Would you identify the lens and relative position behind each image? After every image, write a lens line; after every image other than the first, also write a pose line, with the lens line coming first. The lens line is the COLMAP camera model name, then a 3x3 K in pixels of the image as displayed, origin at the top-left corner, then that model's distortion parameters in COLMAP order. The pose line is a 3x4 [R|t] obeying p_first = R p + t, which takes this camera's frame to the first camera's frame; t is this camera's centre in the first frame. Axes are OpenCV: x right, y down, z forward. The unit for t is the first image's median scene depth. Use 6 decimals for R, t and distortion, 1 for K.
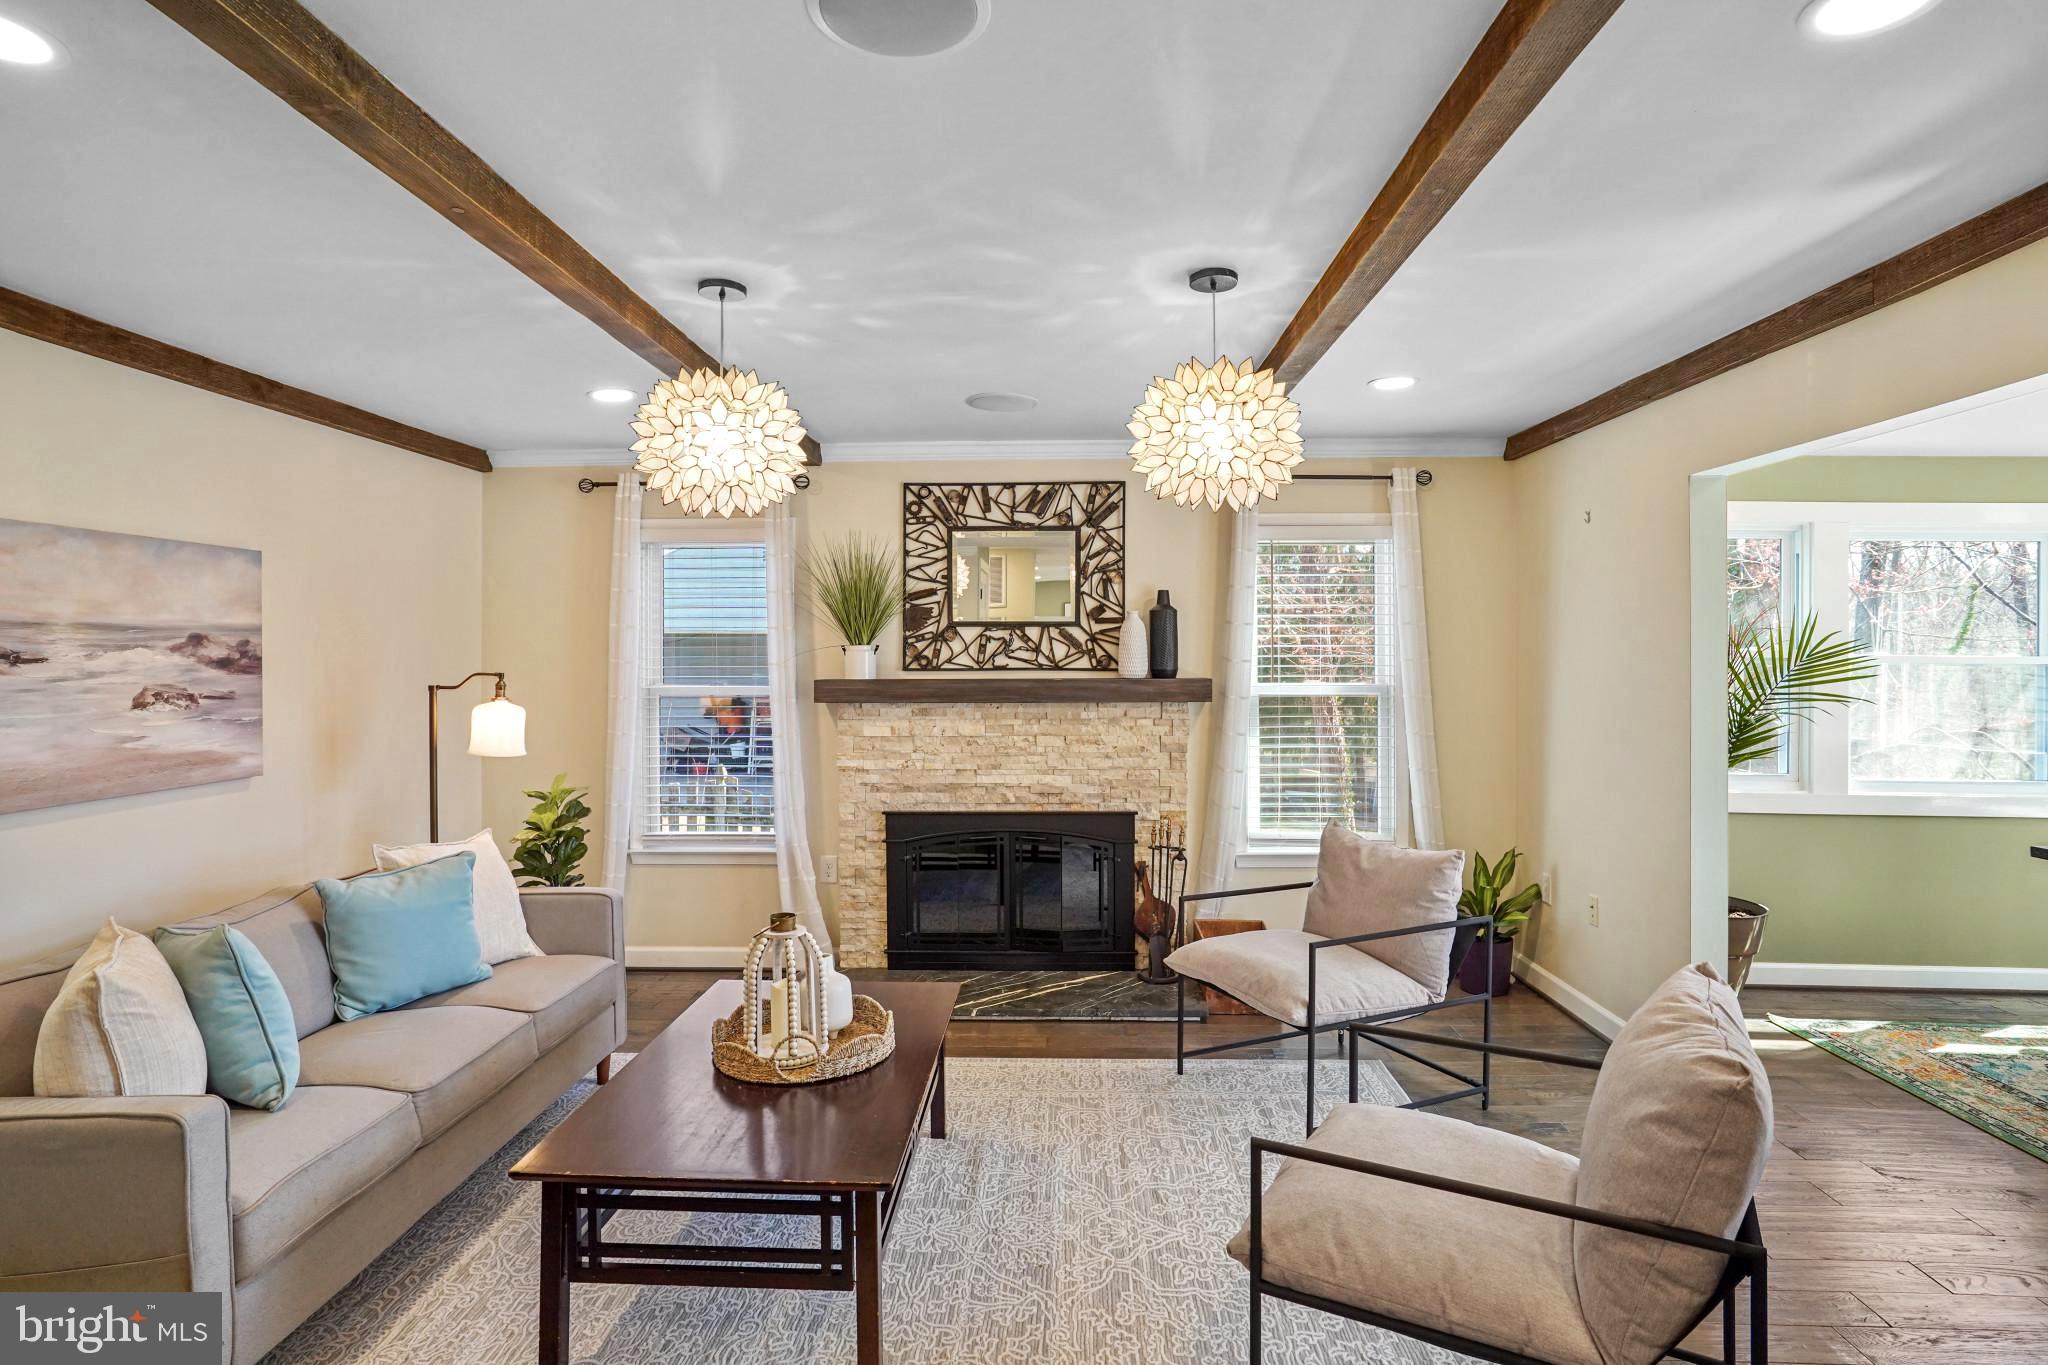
lens RADIAL K [[1079.6, 0, 1024.2], [0, 1079.6, 675.7], [0, 0, 1]] dist [-0.070241, 0.043219]
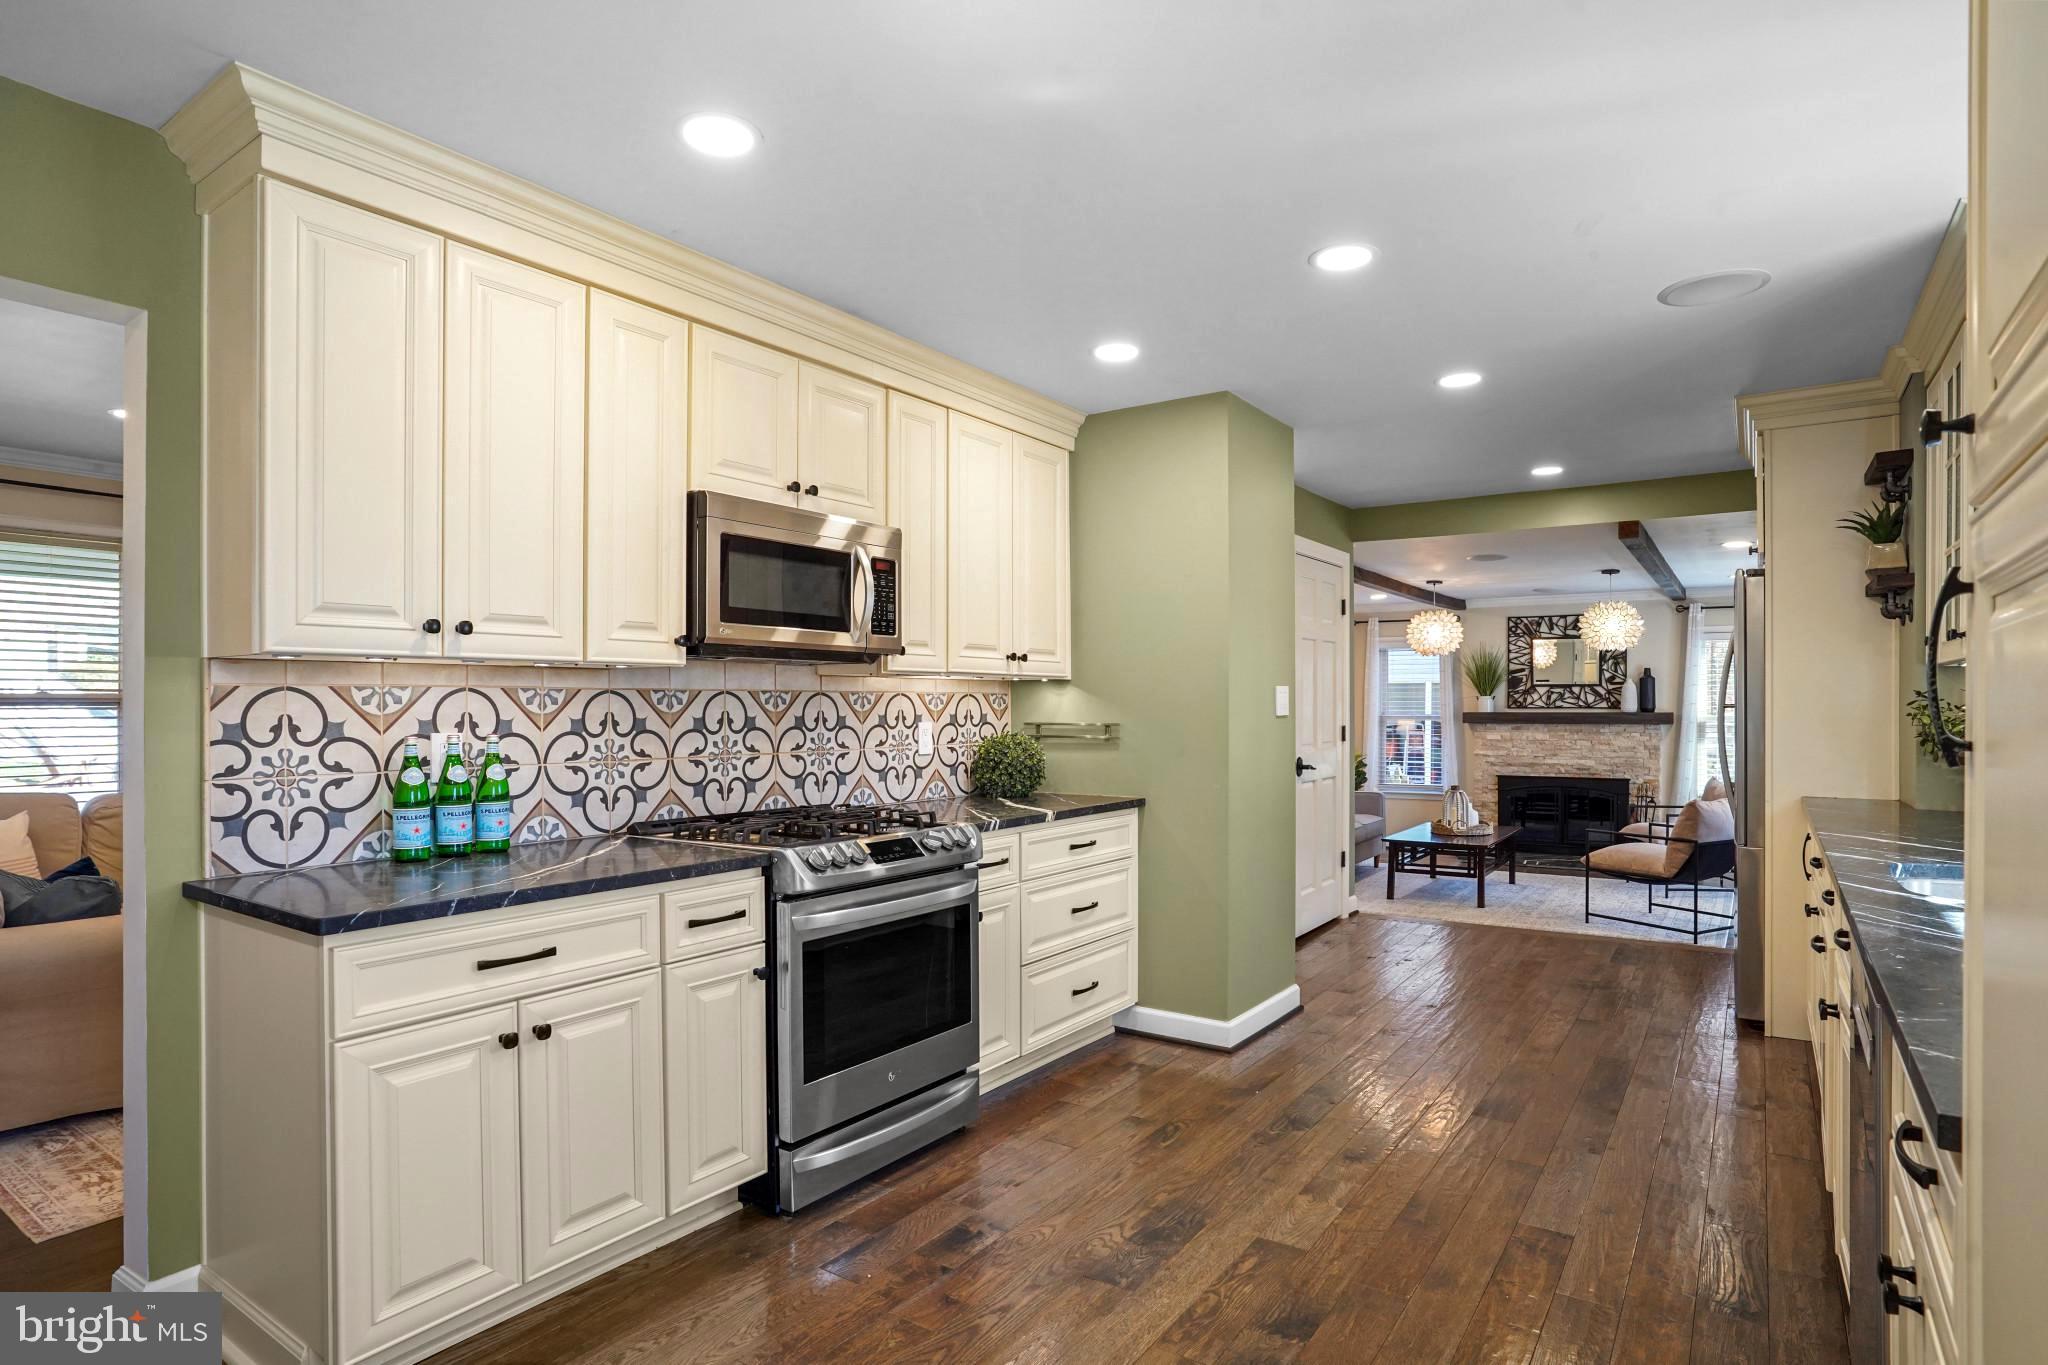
lens RADIAL K [[1098.0, 0, 1023.9], [0, 1098.0, 711.0], [0, 0, 1]] dist [-0.072784, 0.045558]
pose [[0.845661, 0.003829, -0.533707, 0.215699], [-0.007358, 0.999963, -0.004484, 0.016833], [0.533670, 0.007719, 0.845657, -1.268914]]
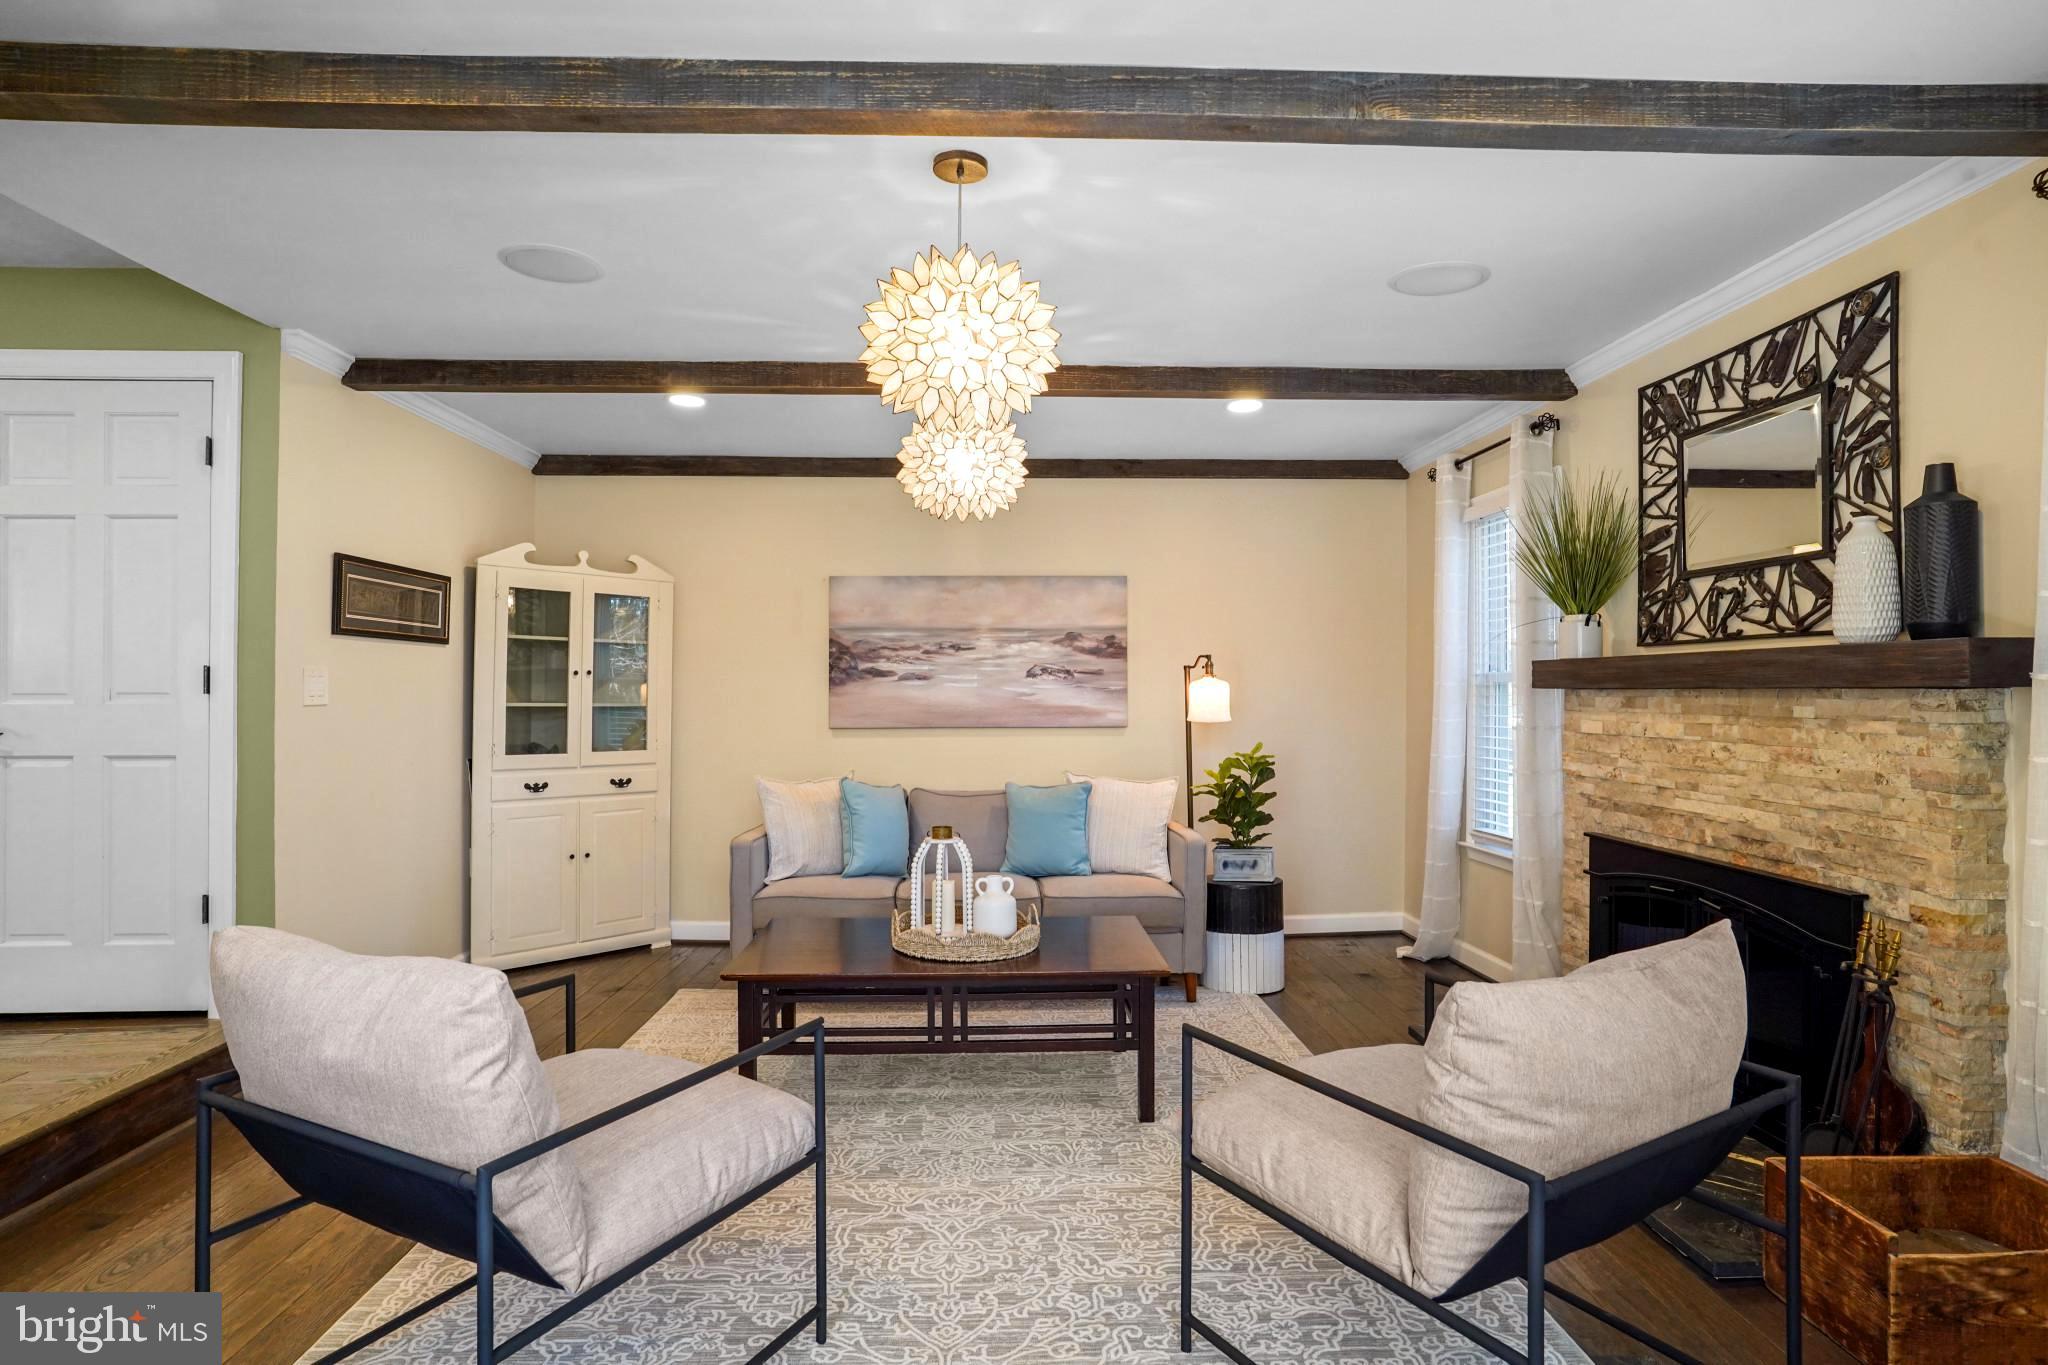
lens RADIAL K [[1079.6, 0, 1024.2], [0, 1079.6, 675.7], [0, 0, 1]] dist [-0.070241, 0.043219]
pose [[0.084264, -0.009257, -0.996400, 0.573312], [-0.017266, 0.999793, -0.010749, 0.030538], [0.996294, 0.018110, 0.084087, 0.538144]]
